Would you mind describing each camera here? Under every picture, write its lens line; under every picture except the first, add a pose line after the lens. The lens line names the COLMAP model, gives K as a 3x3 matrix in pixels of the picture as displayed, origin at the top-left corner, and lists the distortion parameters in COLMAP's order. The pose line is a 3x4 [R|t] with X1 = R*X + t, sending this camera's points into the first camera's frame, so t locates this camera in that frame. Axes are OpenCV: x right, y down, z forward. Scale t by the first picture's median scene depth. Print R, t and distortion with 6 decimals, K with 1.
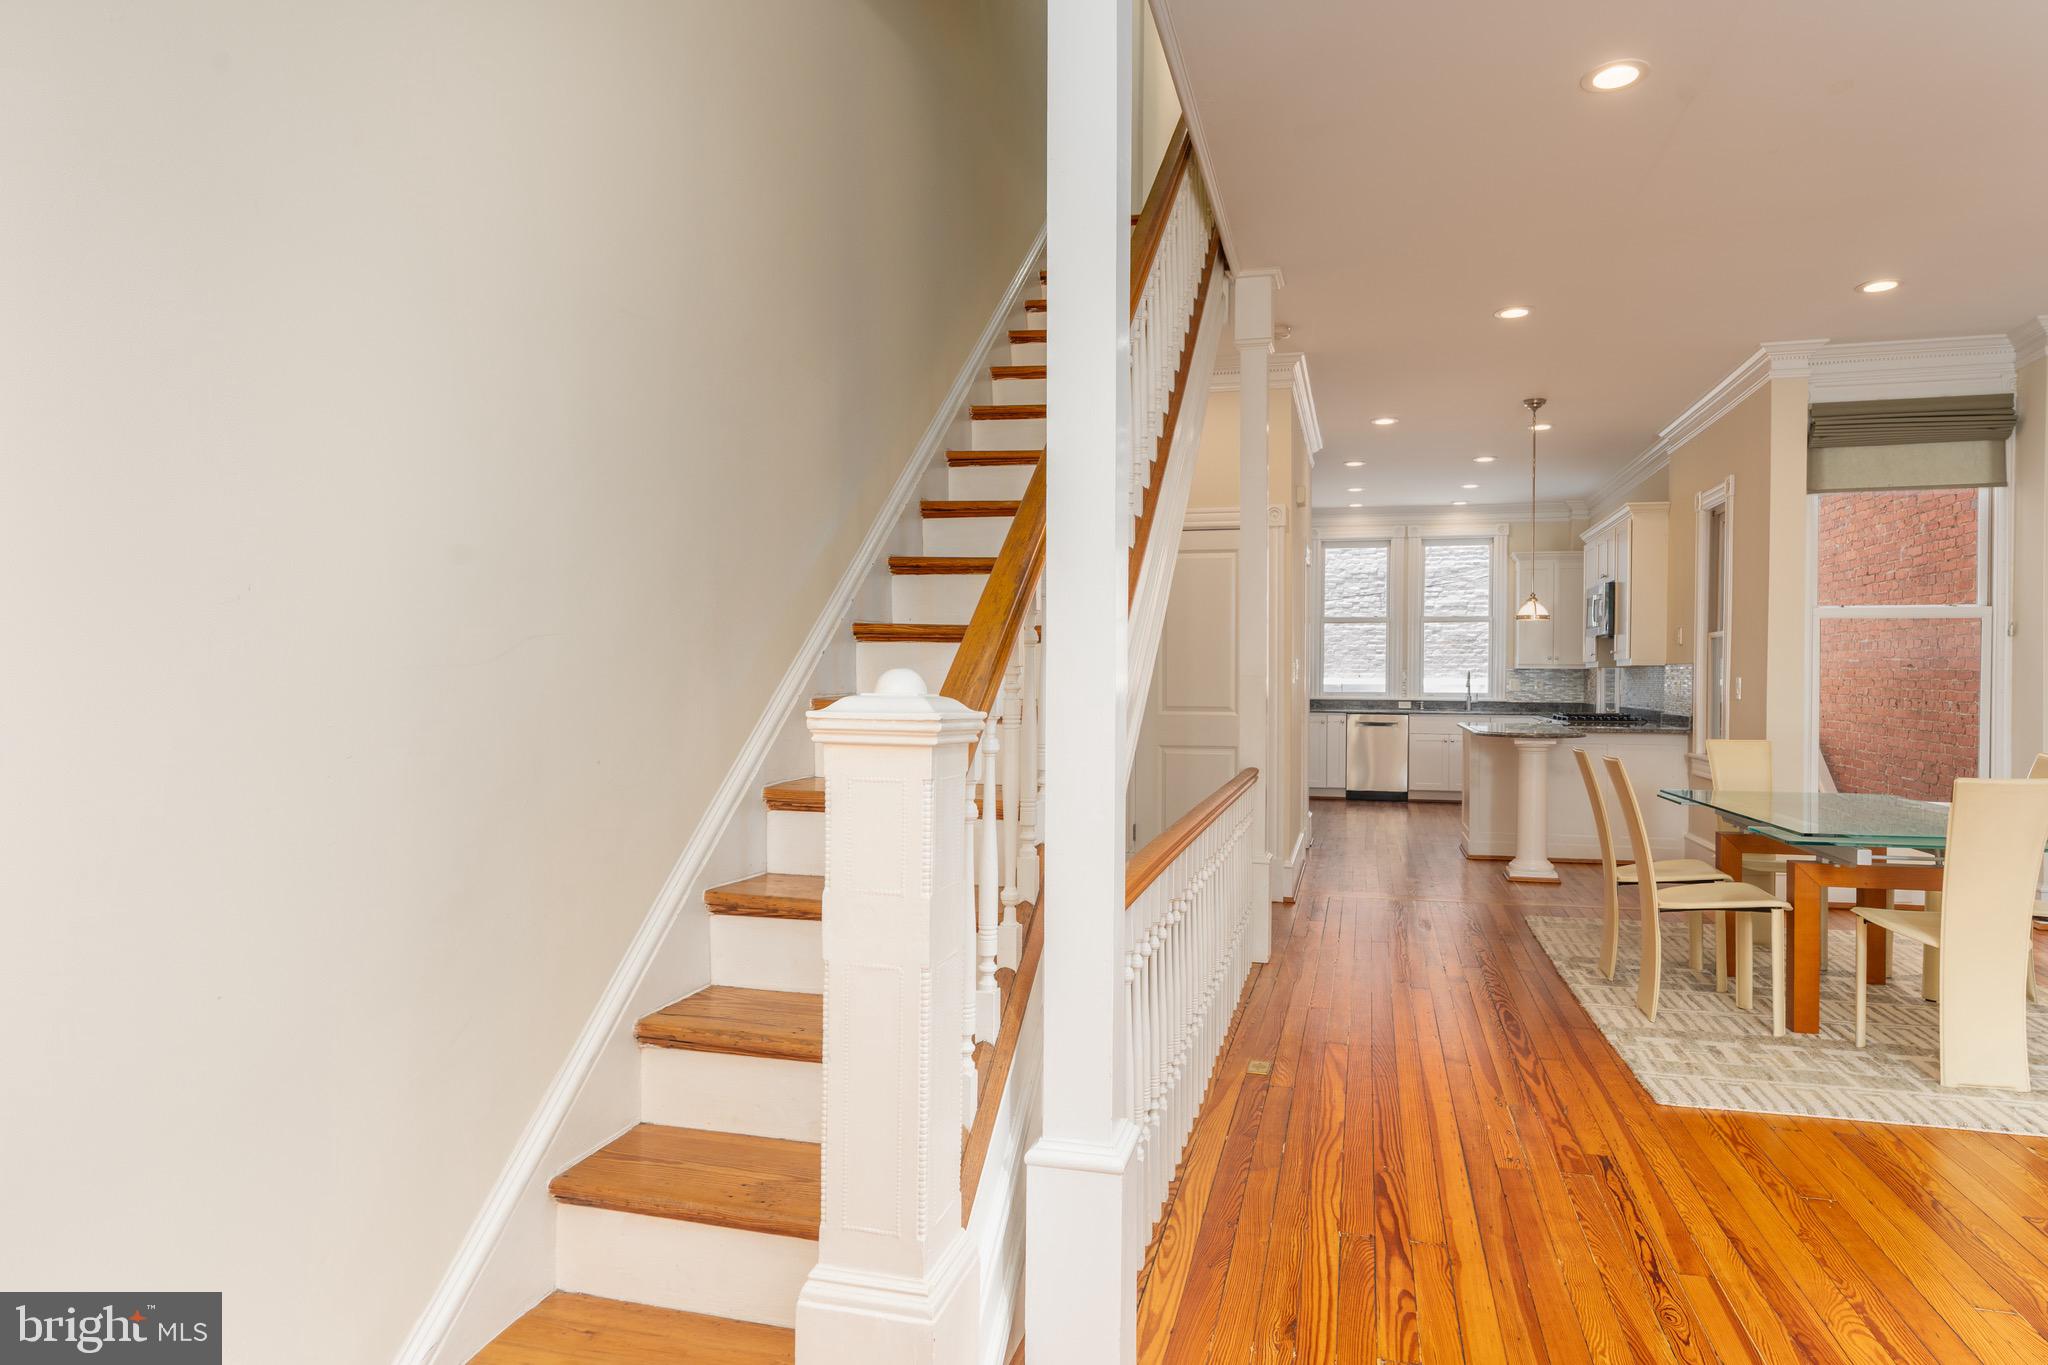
lens RADIAL K [[1183.7, 0, 1069.8], [0, 1183.7, 680.1], [0, 0, 1]] dist [0.004918, 0.001688]
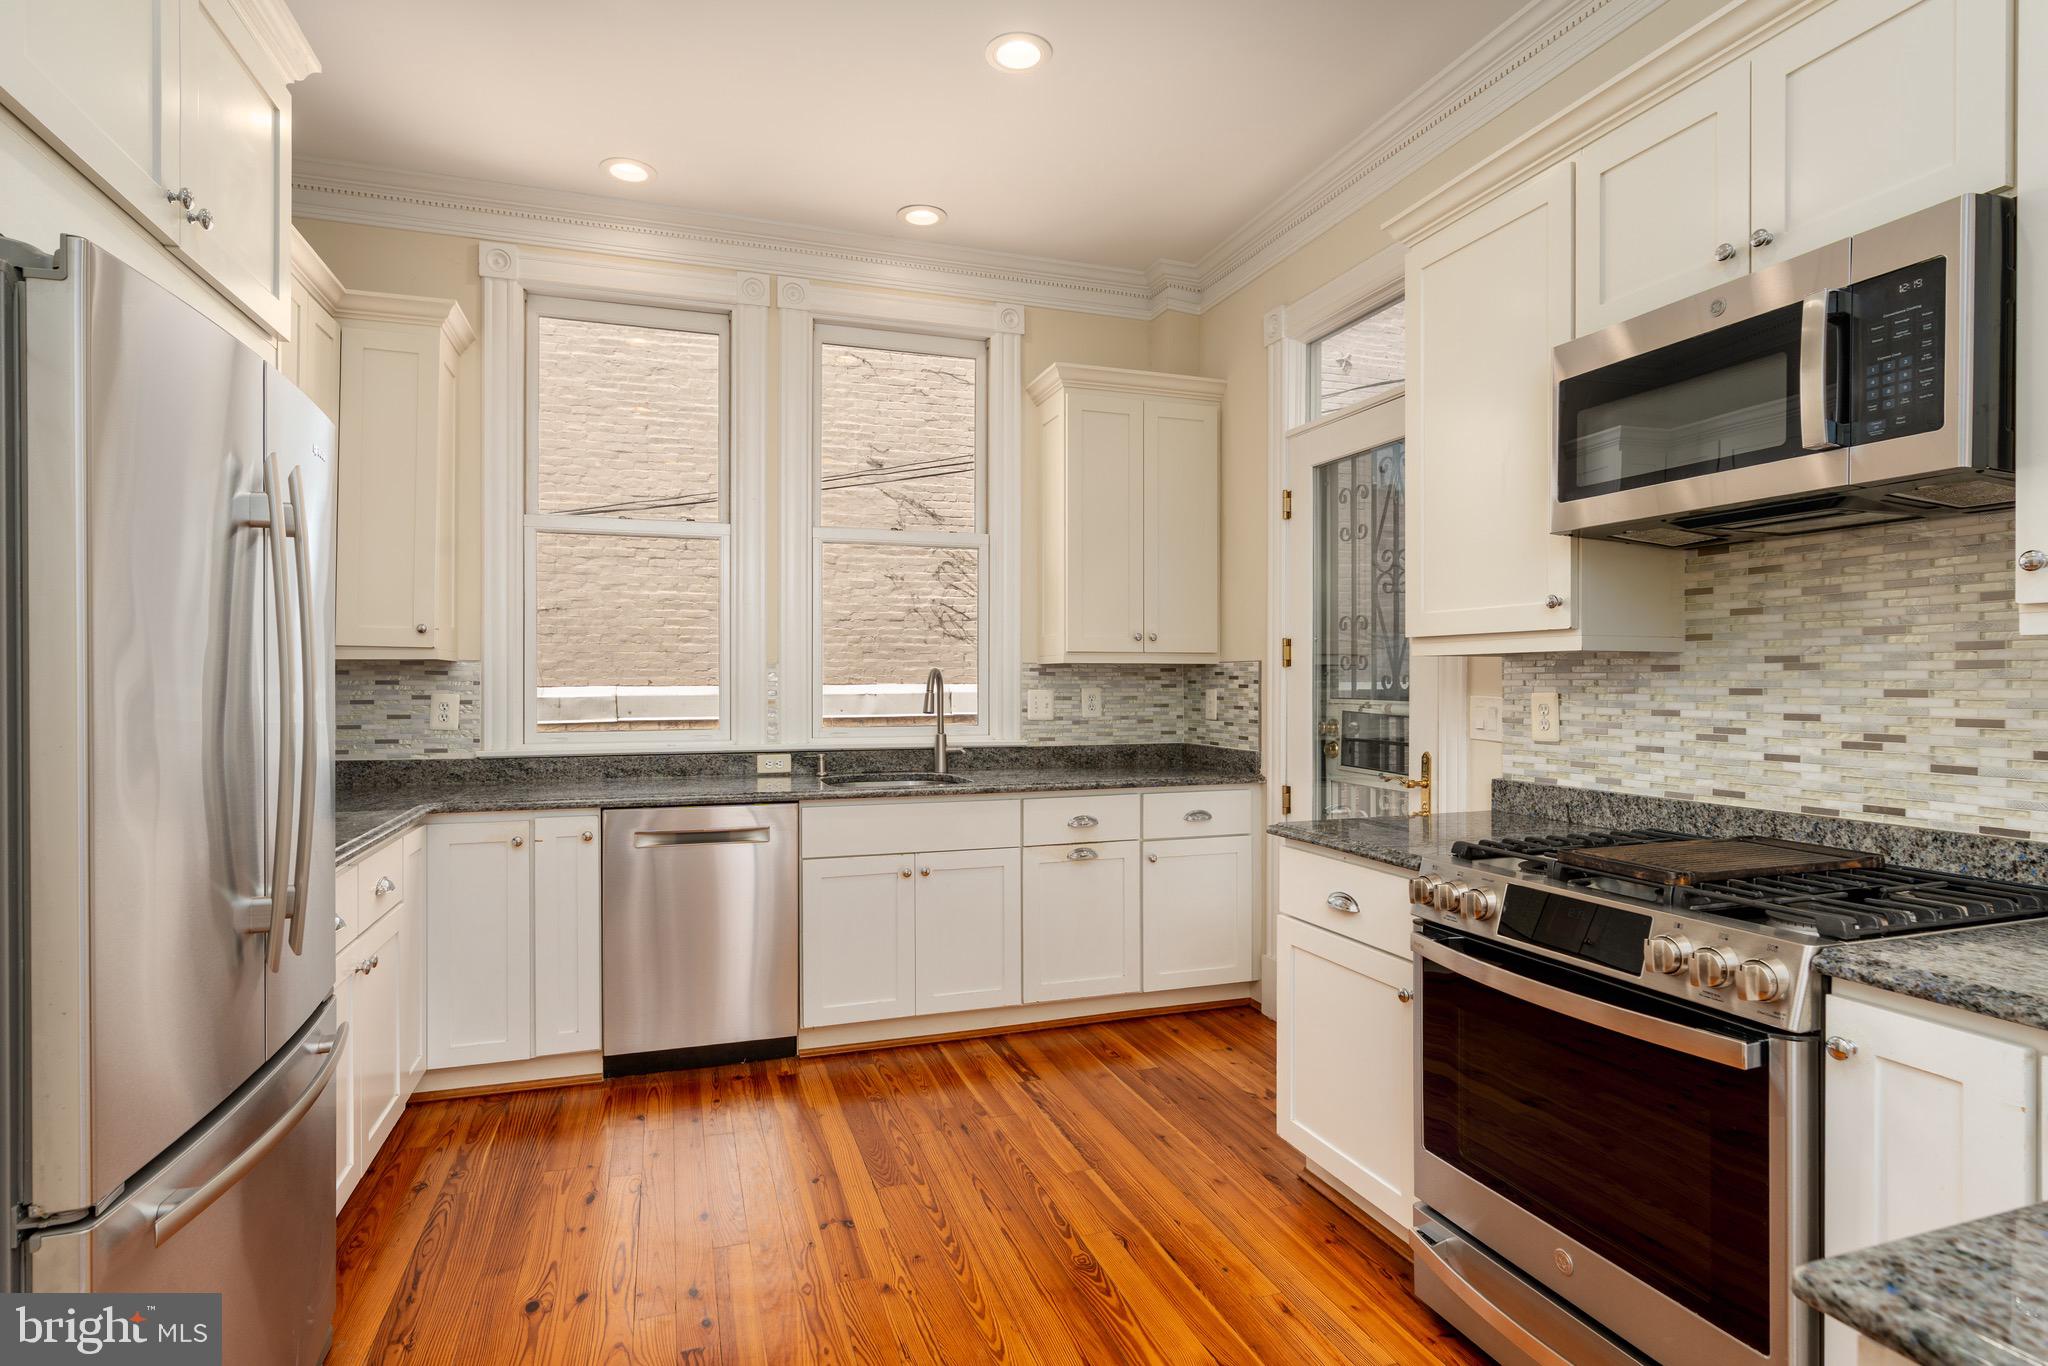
lens RADIAL K [[1031.5, 0, 1024.0], [0, 1031.5, 683.0], [0, 0, 1]] dist [0.000979, 0.000058]
pose [[0.836254, -0.010017, 0.548250, 0.320567], [0.005784, 0.999939, 0.009447, -0.011892], [-0.548311, -0.004729, 0.836261, 1.281102]]
